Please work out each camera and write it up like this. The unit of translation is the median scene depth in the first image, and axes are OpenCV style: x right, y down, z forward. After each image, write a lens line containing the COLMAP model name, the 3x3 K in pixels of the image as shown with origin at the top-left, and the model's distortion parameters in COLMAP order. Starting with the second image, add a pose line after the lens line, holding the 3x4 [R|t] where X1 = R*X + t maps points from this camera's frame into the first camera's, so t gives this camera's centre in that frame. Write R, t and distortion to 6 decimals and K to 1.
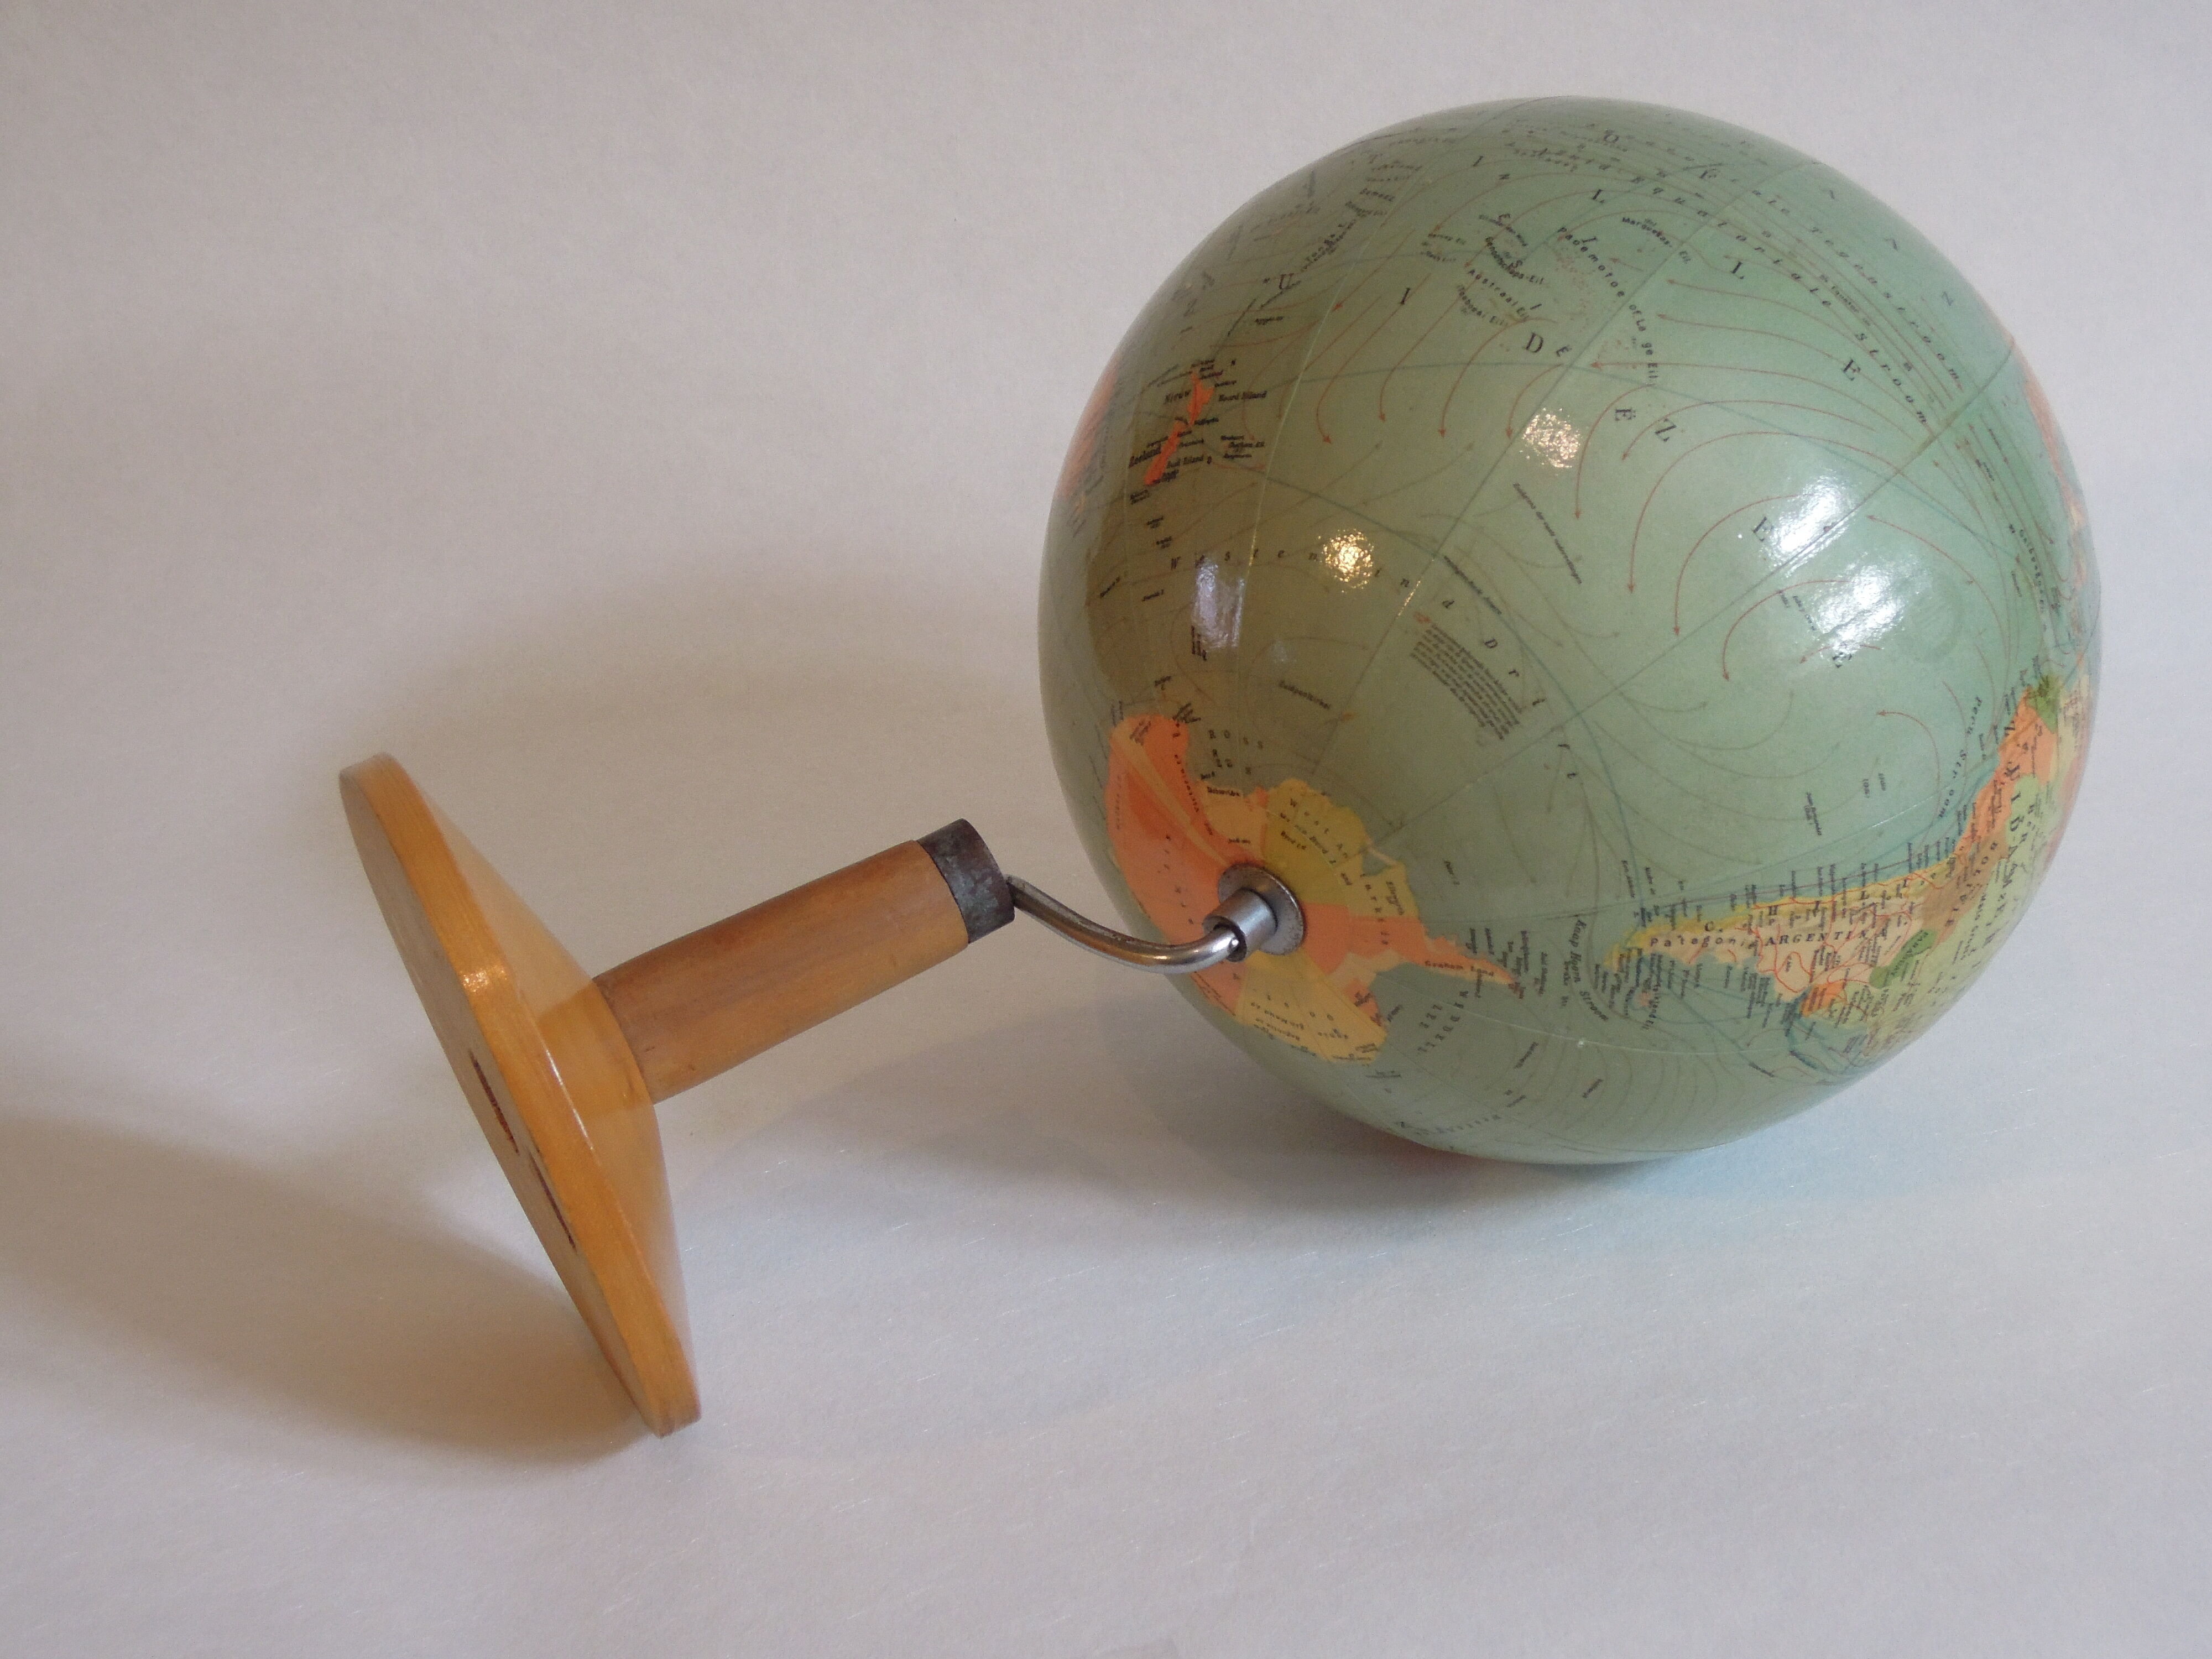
lens RADIAL K [[3122.1, 0, 1101.7], [0, 3122.1, 823.0], [0, 0, 1]] dist [-0.157237, 0.000000]
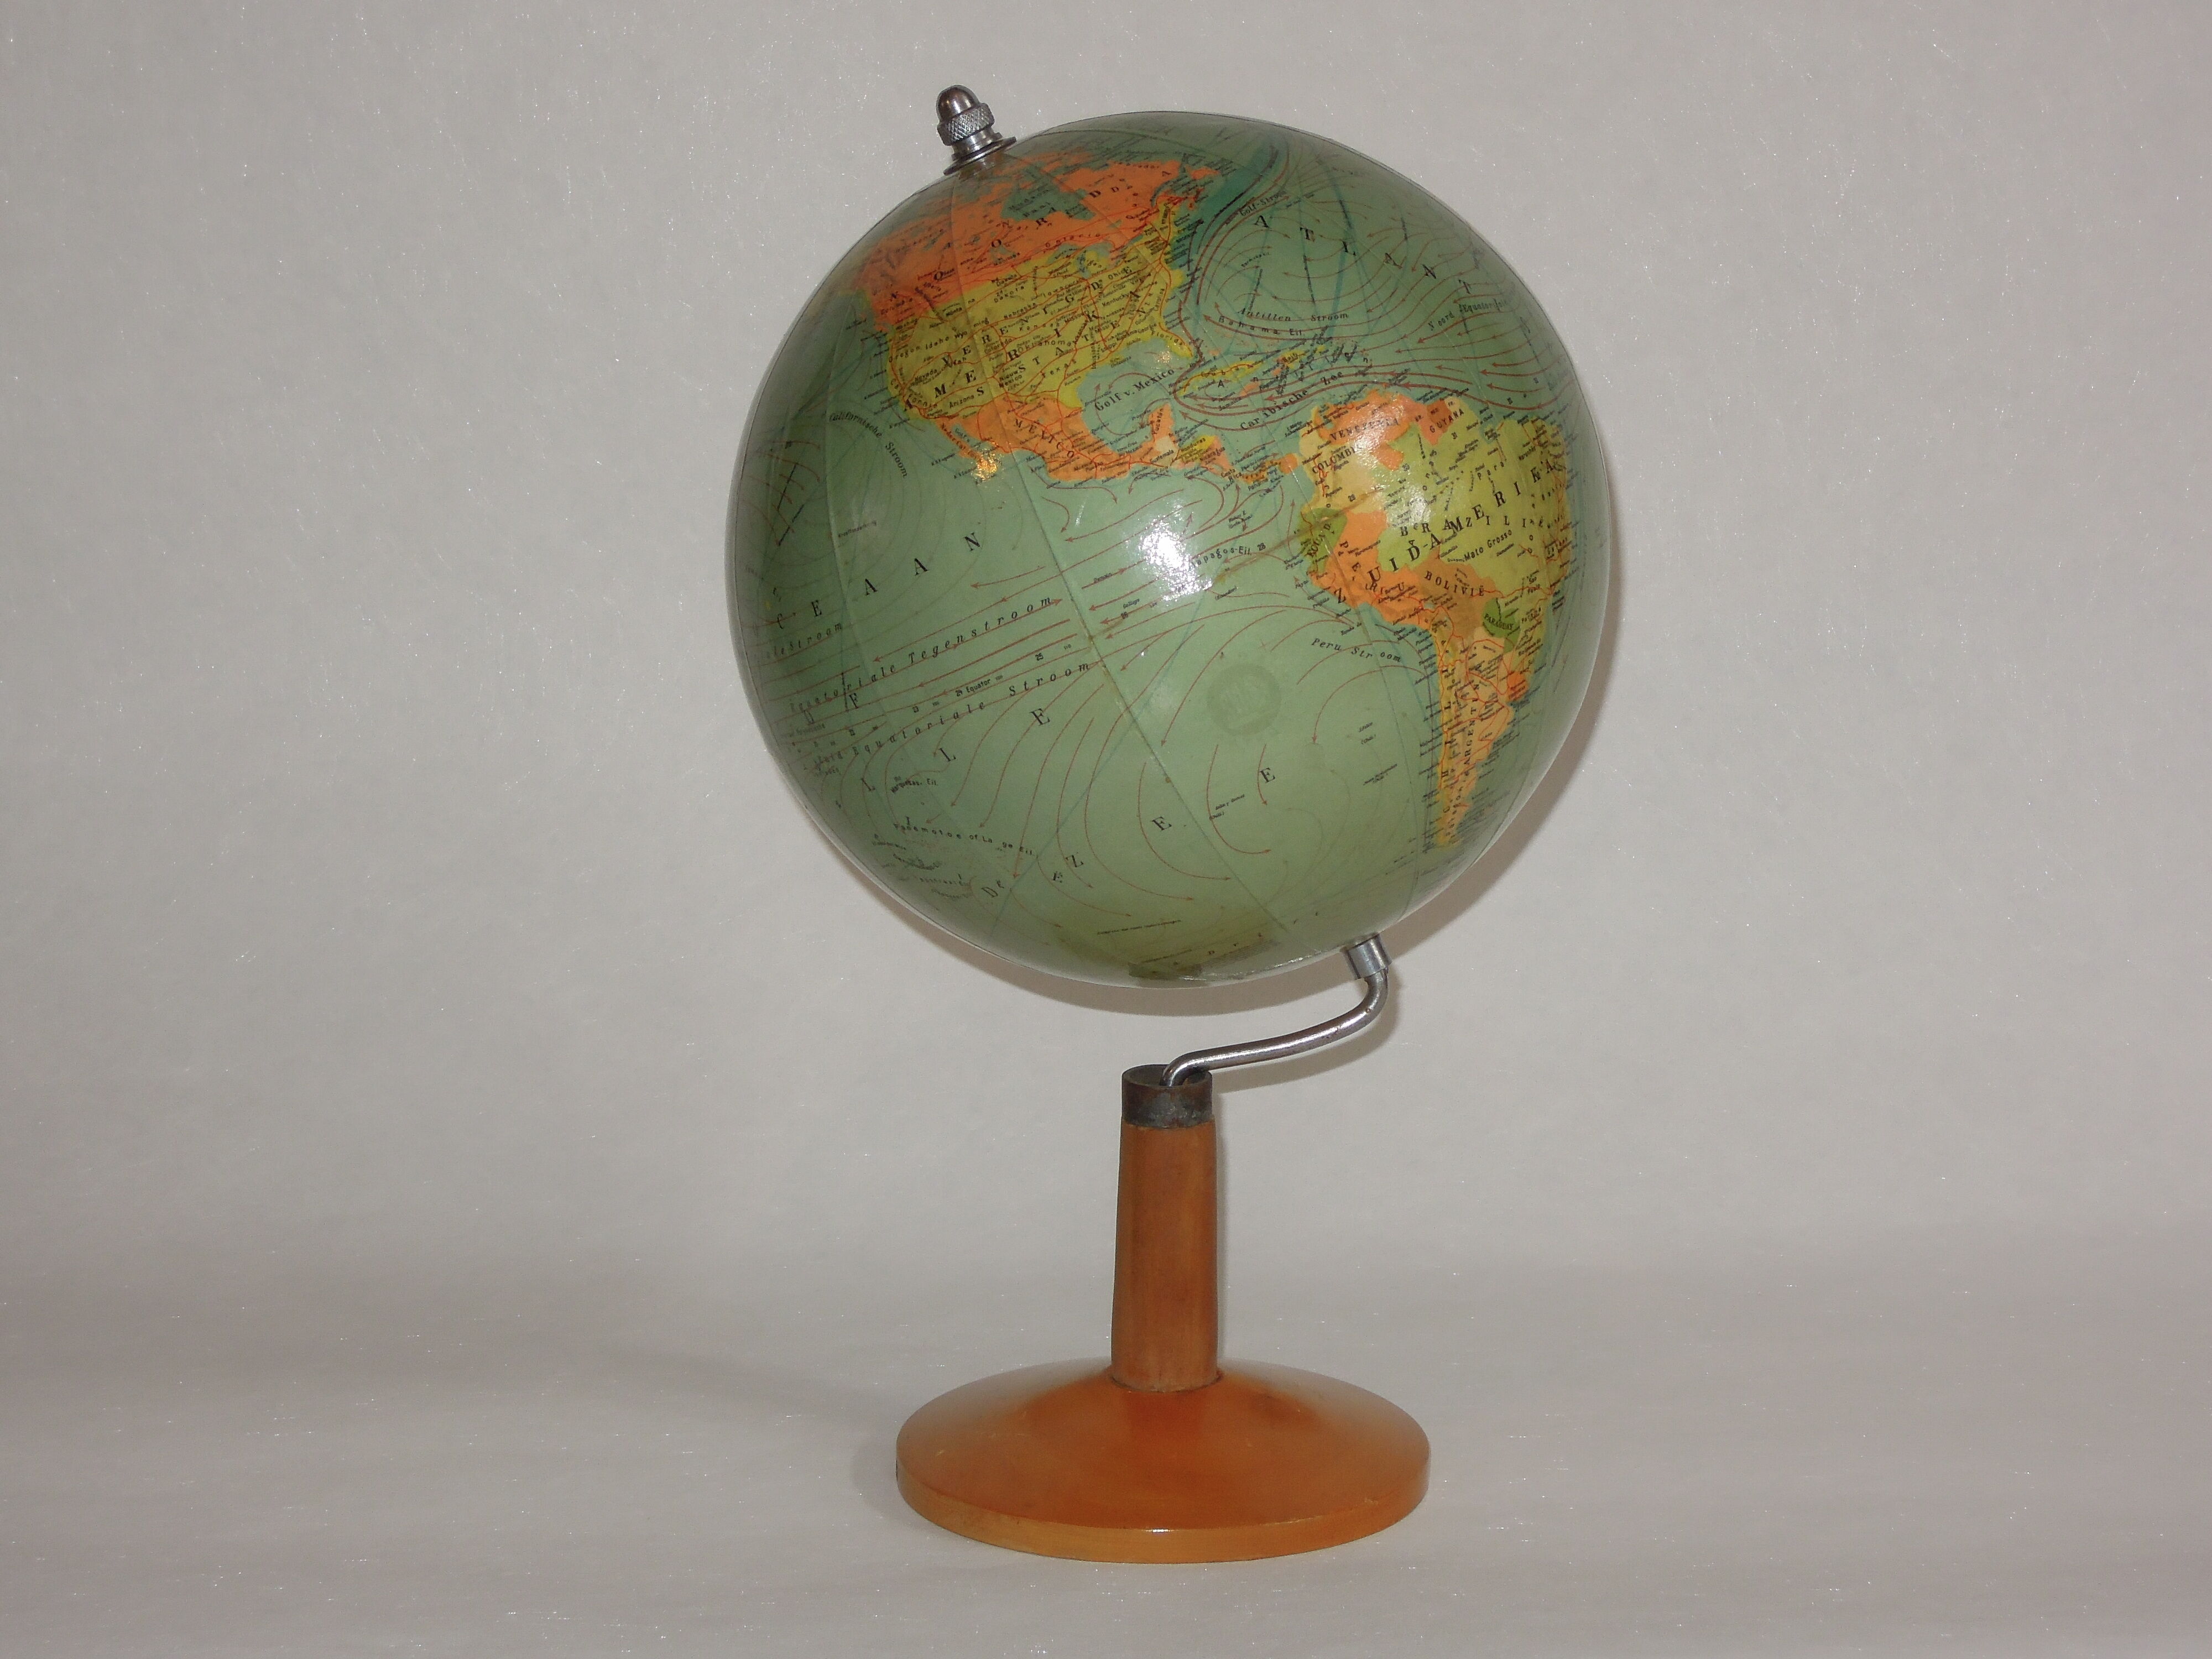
lens RADIAL K [[4304.5, 0, 1108.7], [0, 4304.5, 832.0], [0, 0, 1]] dist [0.074279, 0.000000]
pose [[0.157780, -0.636127, -0.755280, 1.527704], [0.985821, 0.057234, 0.157735, -0.389925], [-0.057112, -0.769458, 0.636138, -0.151734]]
